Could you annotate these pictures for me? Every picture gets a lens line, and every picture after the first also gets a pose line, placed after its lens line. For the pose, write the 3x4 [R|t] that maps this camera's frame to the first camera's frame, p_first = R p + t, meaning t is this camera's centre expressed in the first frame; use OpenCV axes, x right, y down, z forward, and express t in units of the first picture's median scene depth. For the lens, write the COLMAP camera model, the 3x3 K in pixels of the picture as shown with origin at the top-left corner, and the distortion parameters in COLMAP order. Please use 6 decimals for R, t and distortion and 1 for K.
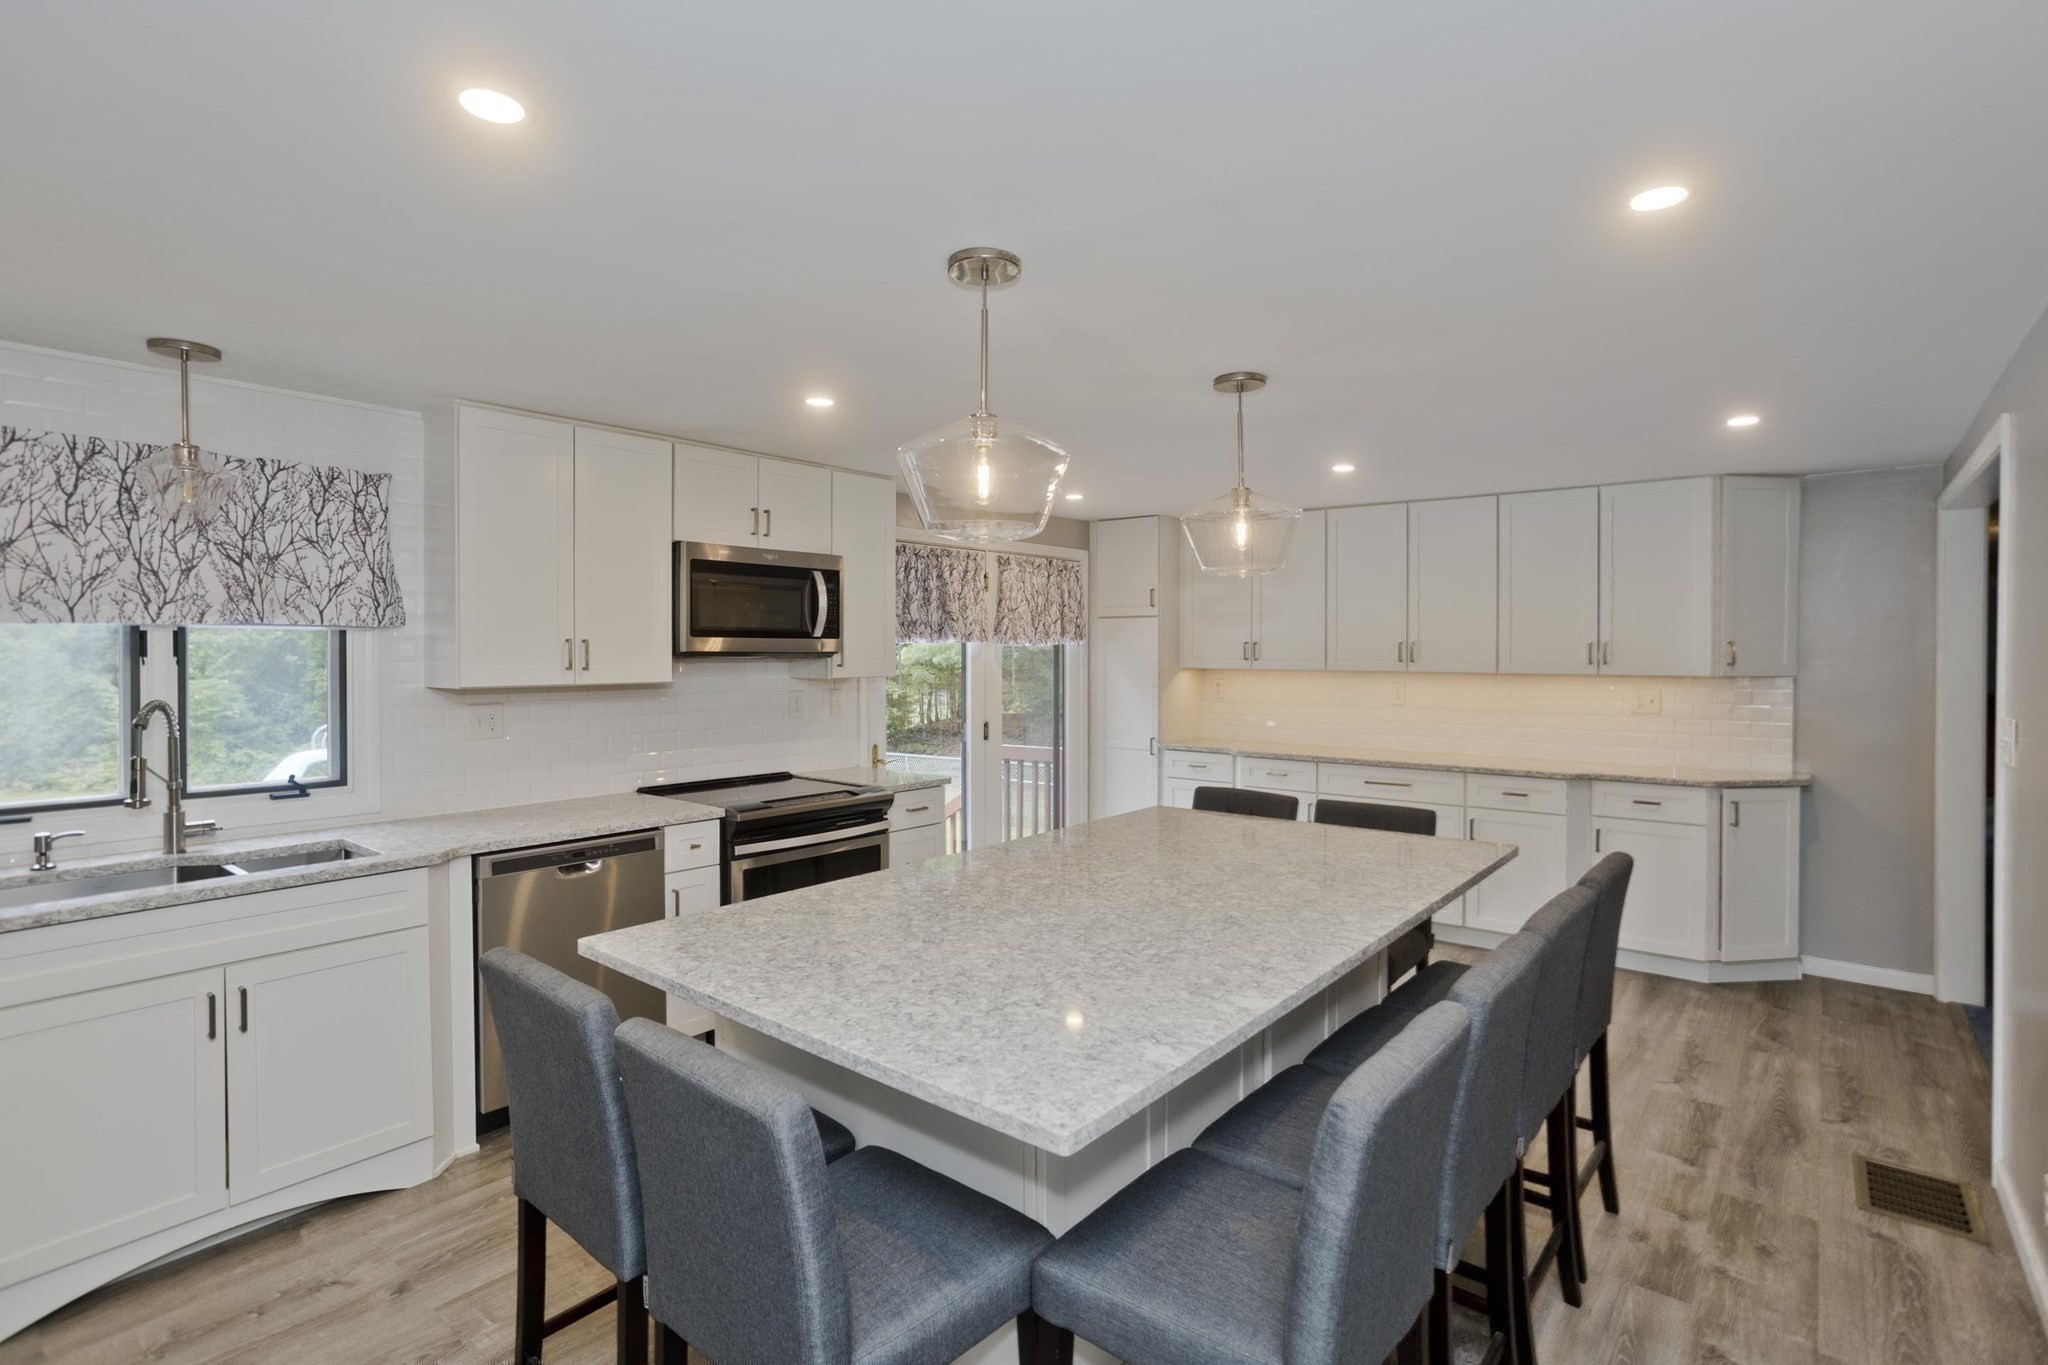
lens RADIAL K [[999.2, 0, 1022.6], [0, 999.2, 654.9], [0, 0, 1]] dist [-0.001535, -0.000153]
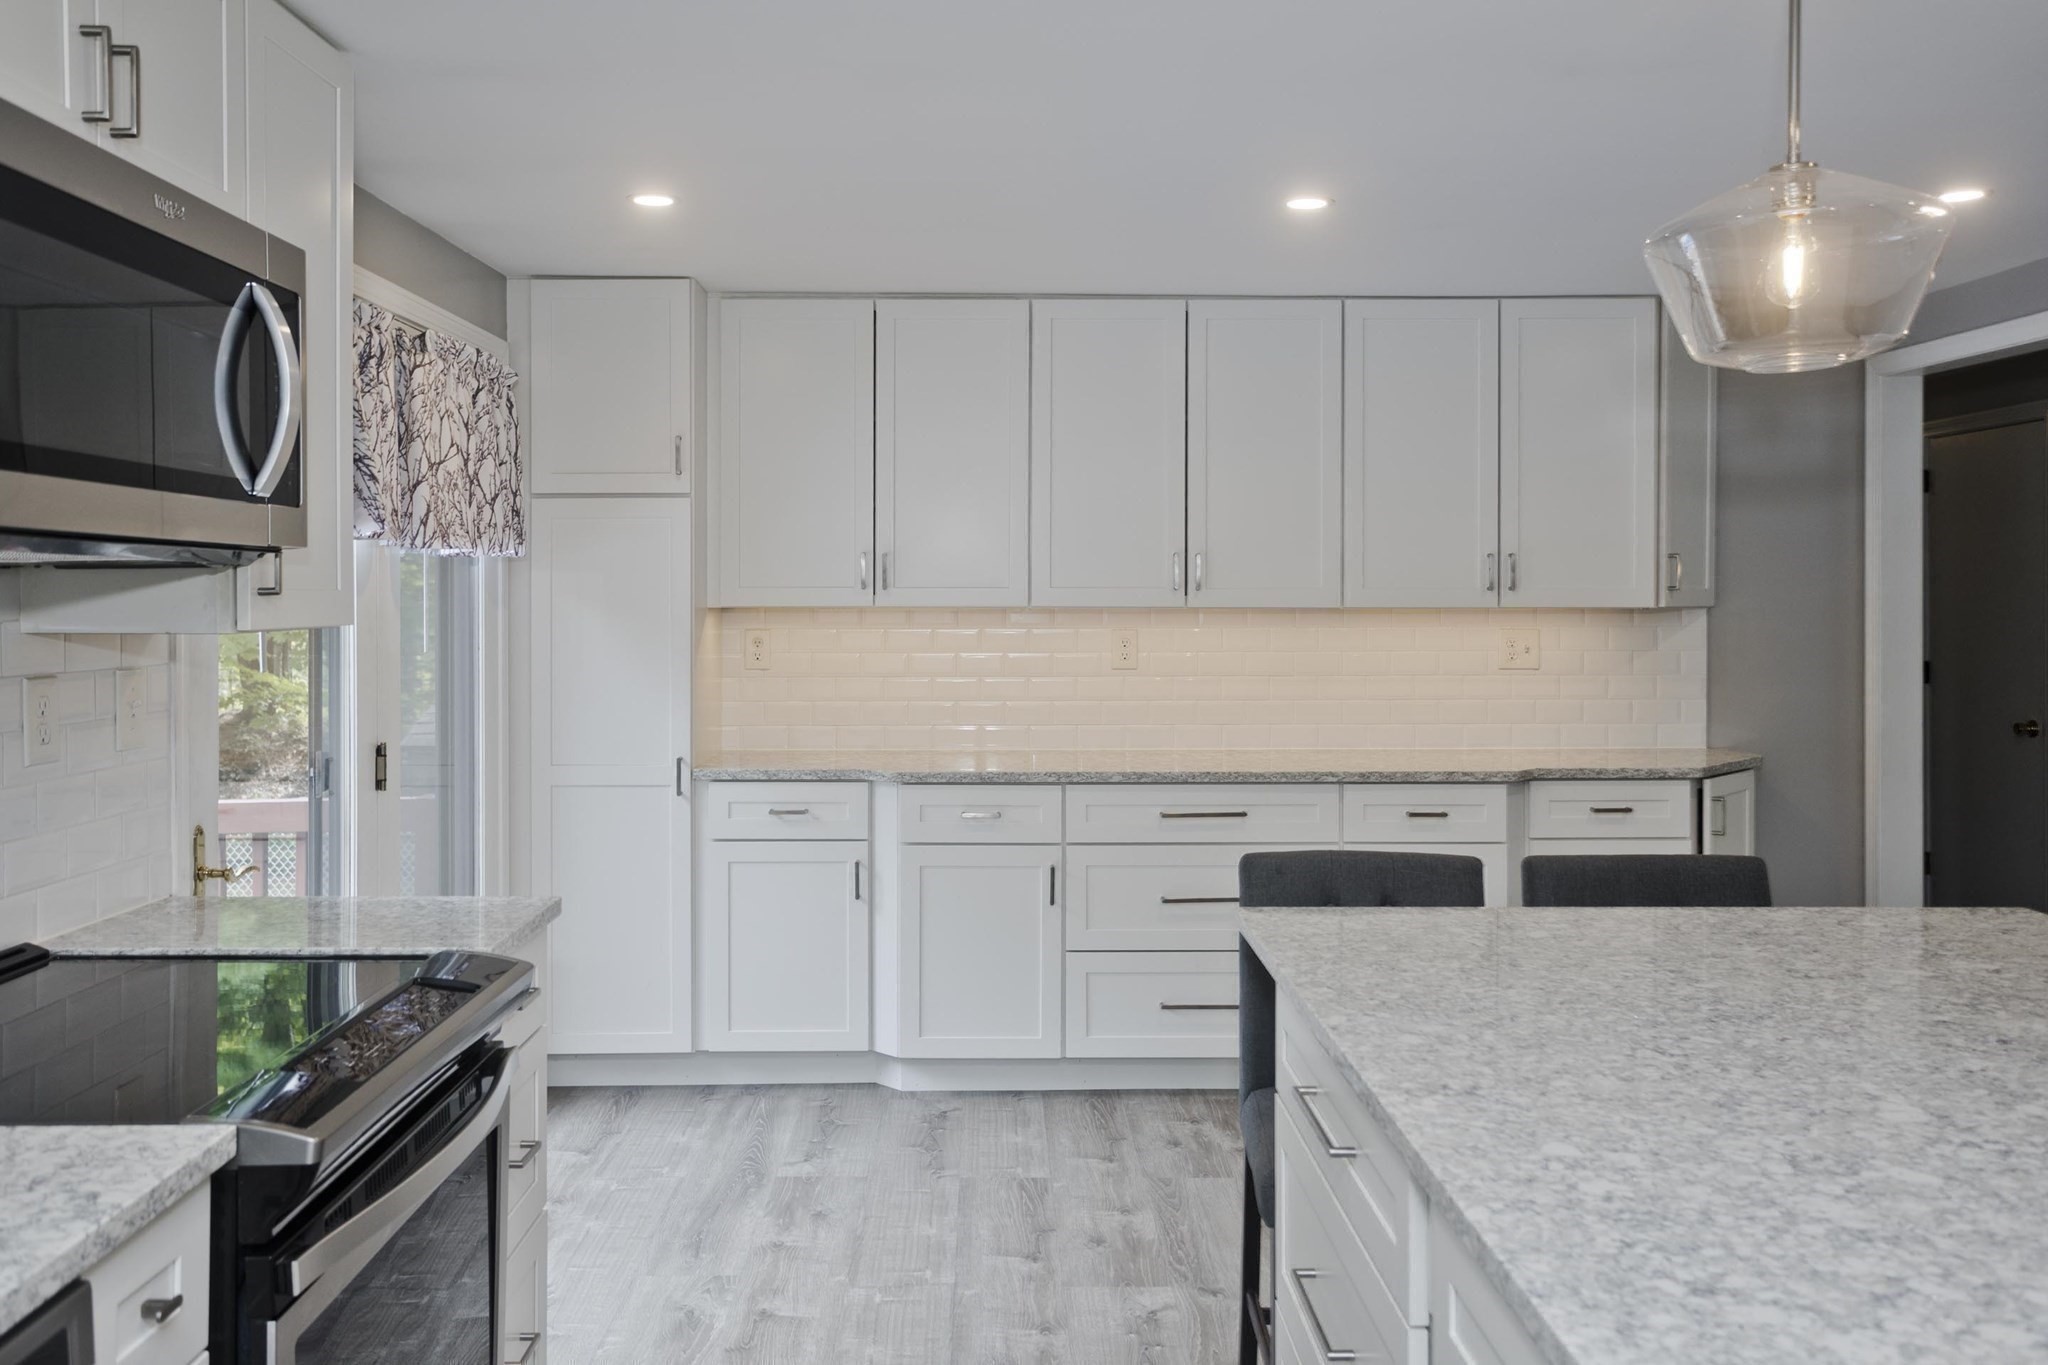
lens RADIAL K [[1688.1, 0, 1018.3], [0, 1688.1, 601.5], [0, 0, 1]] dist [0.034441, 0.001279]
pose [[0.771047, -0.004657, 0.636761, -0.331198], [0.004356, 0.999988, 0.002039, 0.013220], [-0.636763, 0.001201, 0.771059, 0.406077]]
